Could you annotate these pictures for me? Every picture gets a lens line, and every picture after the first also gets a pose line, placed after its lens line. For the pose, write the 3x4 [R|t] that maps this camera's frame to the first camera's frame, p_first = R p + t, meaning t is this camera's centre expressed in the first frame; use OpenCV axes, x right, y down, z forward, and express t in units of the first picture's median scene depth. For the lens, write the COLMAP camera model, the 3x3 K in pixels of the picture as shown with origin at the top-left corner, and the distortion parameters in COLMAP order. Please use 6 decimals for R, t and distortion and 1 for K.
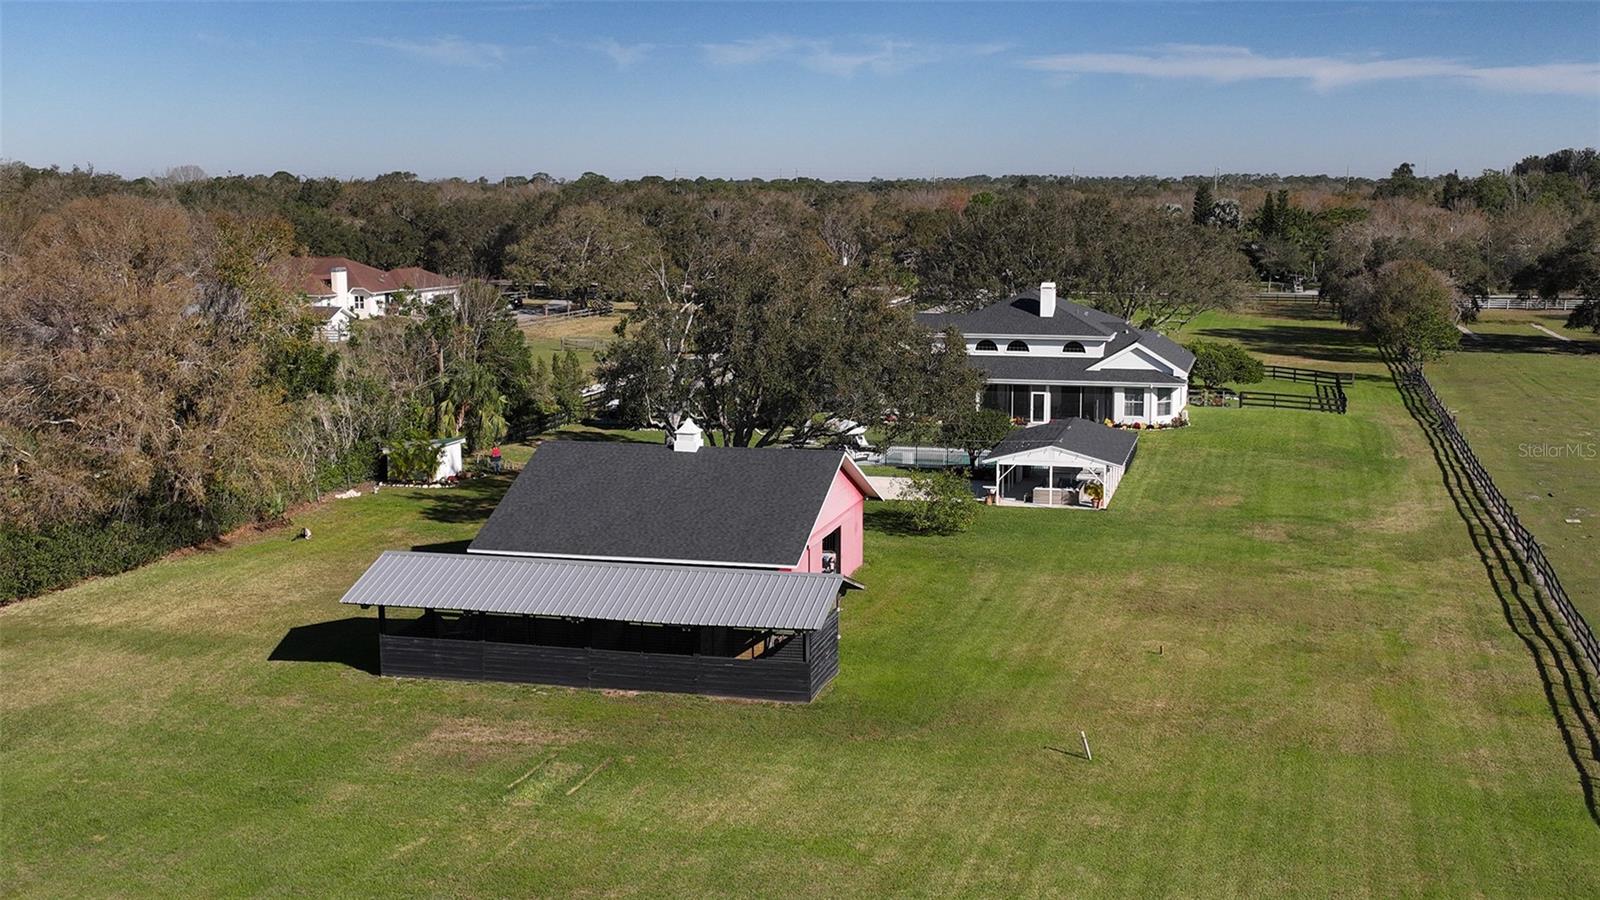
lens RADIAL K [[1833.3, 0, 800.0], [0, 1833.3, 450.0], [0, 0, 1]] dist [0.011807, -0.020686]
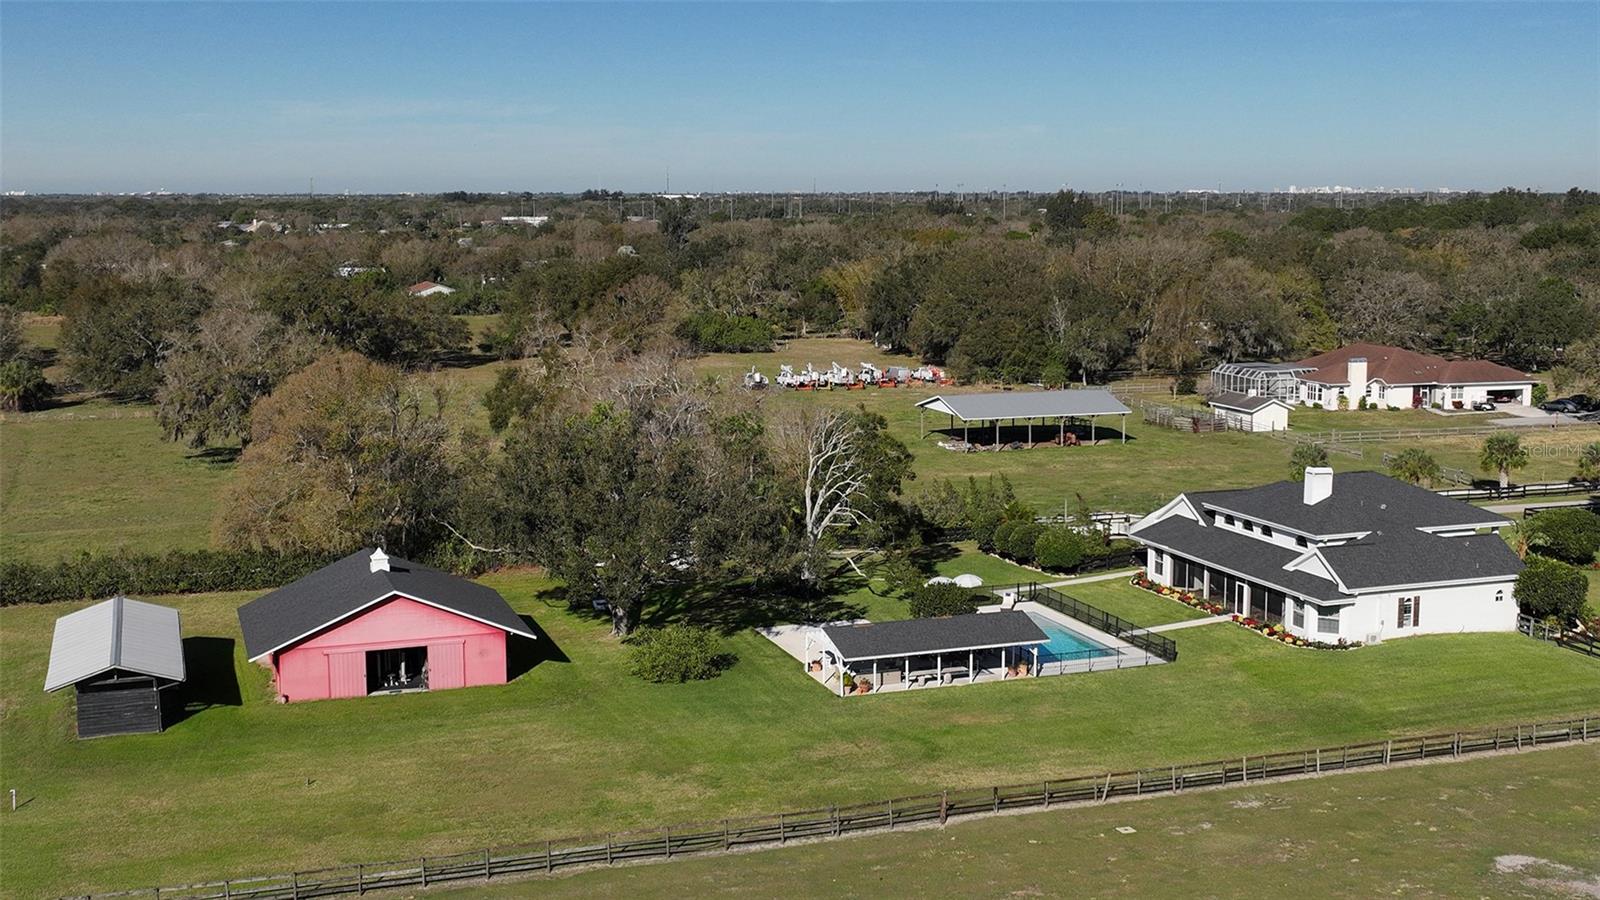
lens RADIAL K [[1833.3, 0, 800.0], [0, 1833.3, 450.0], [0, 0, 1]] dist [0.011807, -0.020686]
pose [[0.565497, 0.111468, -0.817183, 0.764852], [-0.115606, 0.991756, 0.055281, -0.125491], [0.816608, 0.063210, 0.573721, 0.281909]]
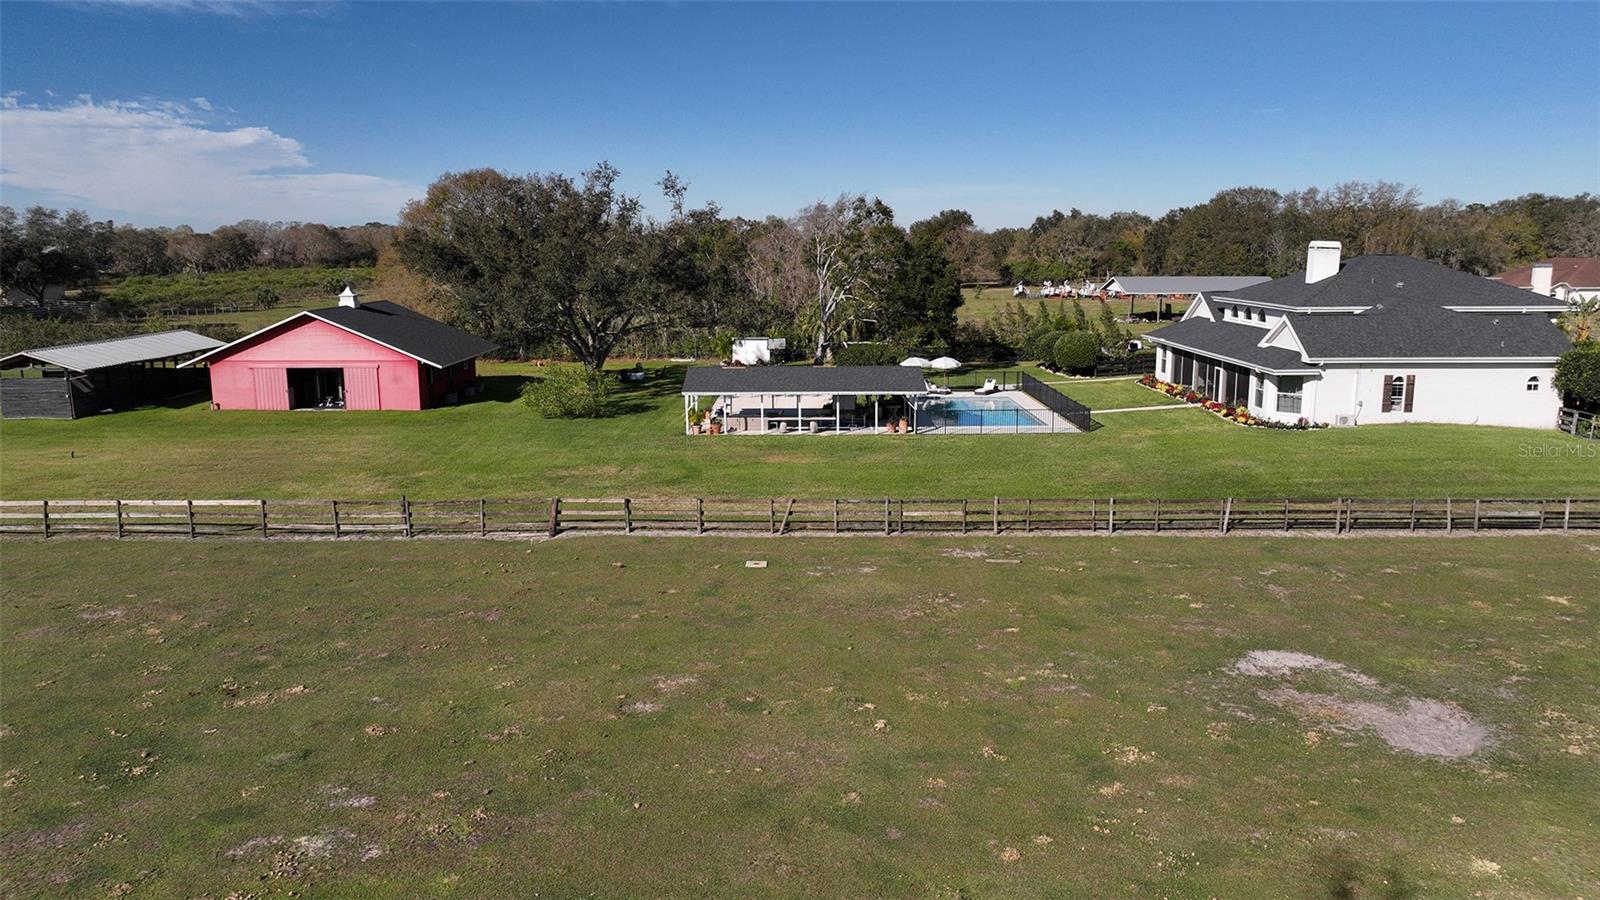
lens RADIAL K [[1154.0, 0, 800.0], [0, 1154.0, 450.0], [0, 0, 1]] dist [0.003821, 0.009411]
pose [[0.260164, 0.170525, -0.950387, 0.598126], [-0.136037, 0.980937, 0.138767, -0.042363], [0.955933, 0.093186, 0.278402, 0.678507]]
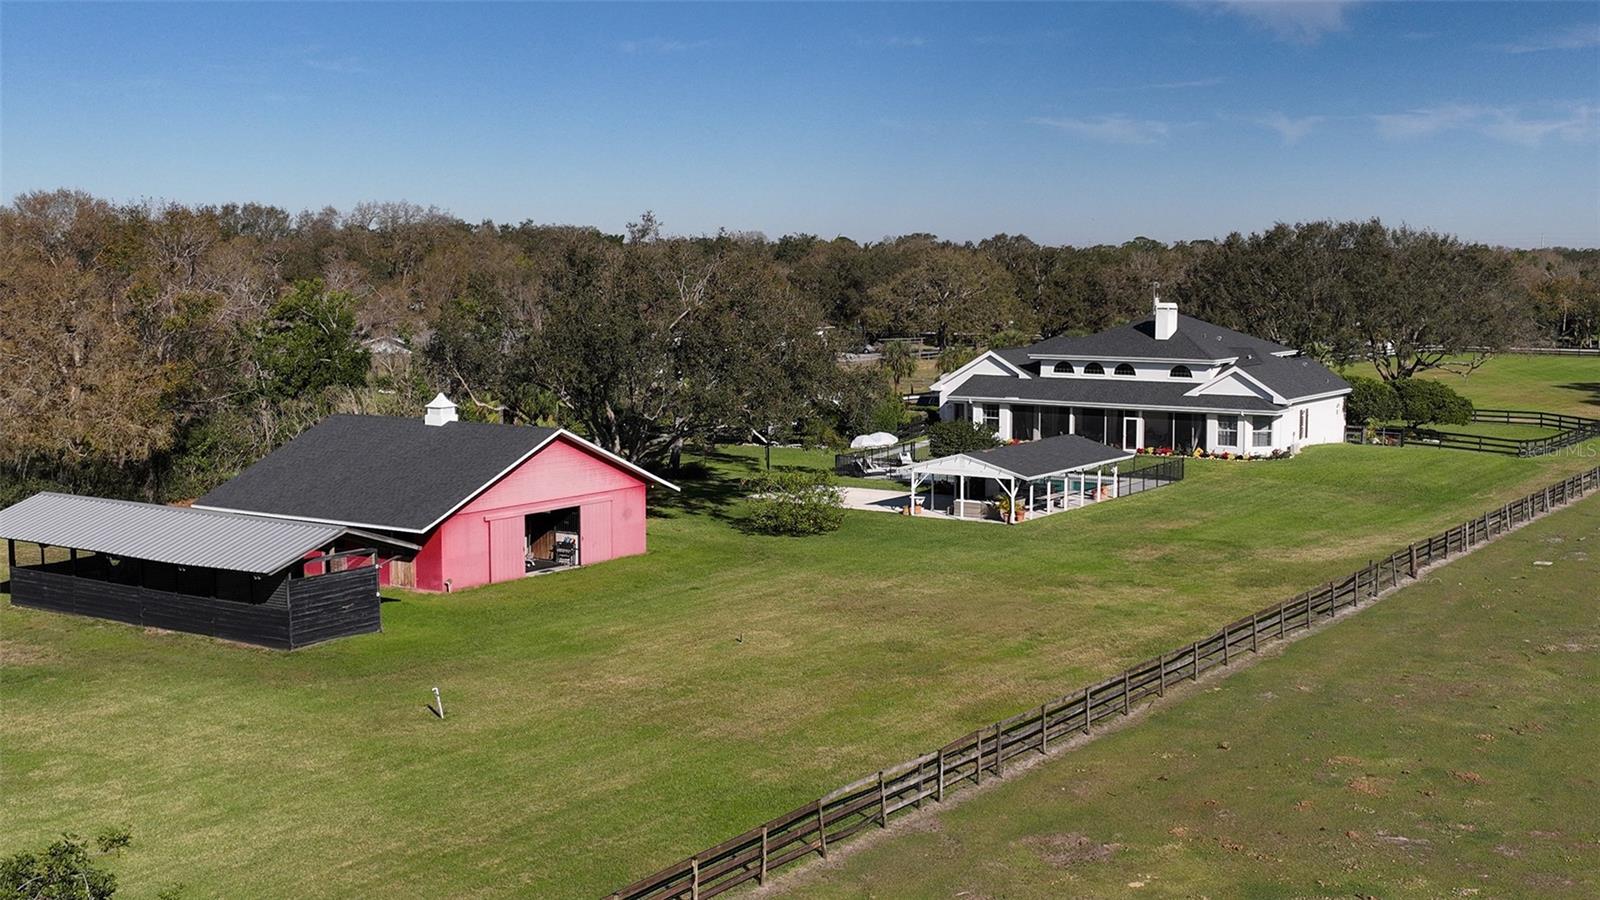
lens RADIAL K [[1833.3, 0, 800.0], [0, 1833.3, 450.0], [0, 0, 1]] dist [0.011807, -0.020686]
pose [[0.942130, 0.034920, -0.333425, 0.285411], [-0.048189, 0.998338, -0.031606, 0.022546], [0.331767, 0.045845, 0.942247, 0.069550]]
